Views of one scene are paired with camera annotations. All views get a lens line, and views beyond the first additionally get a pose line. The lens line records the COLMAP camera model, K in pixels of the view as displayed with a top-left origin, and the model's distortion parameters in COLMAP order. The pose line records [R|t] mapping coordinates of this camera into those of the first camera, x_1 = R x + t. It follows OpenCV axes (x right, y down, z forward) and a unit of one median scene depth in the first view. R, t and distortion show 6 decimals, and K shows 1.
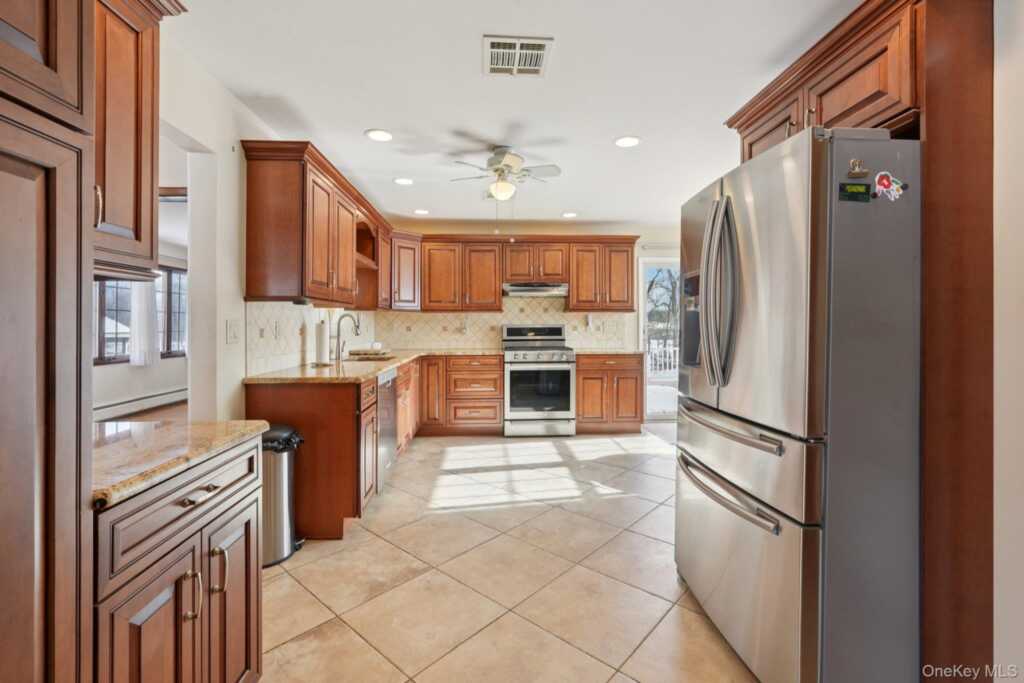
lens RADIAL K [[459.9, 0, 517.8], [0, 459.9, 318.9], [0, 0, 1]] dist [-0.000680, 0.000880]
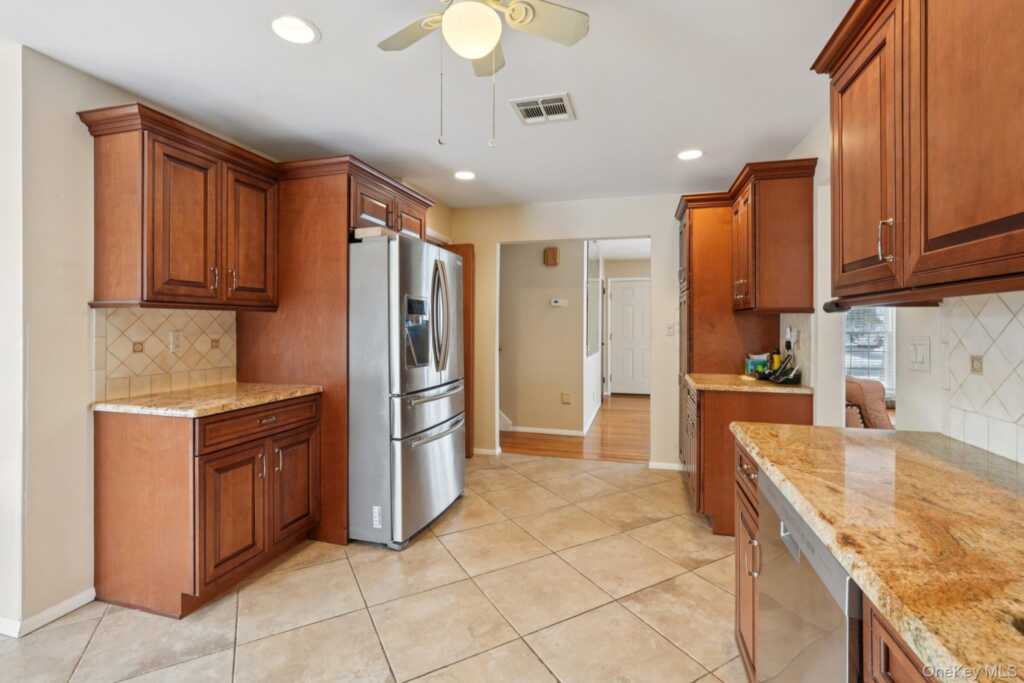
lens RADIAL K [[459.9, 0, 517.8], [0, 459.9, 318.9], [0, 0, 1]] dist [-0.000680, 0.000880]
pose [[-0.944922, 0.000971, 0.327293, -0.131720], [-0.006606, 0.999735, -0.022039, -0.004118], [-0.327228, -0.022988, -0.944666, 0.860762]]
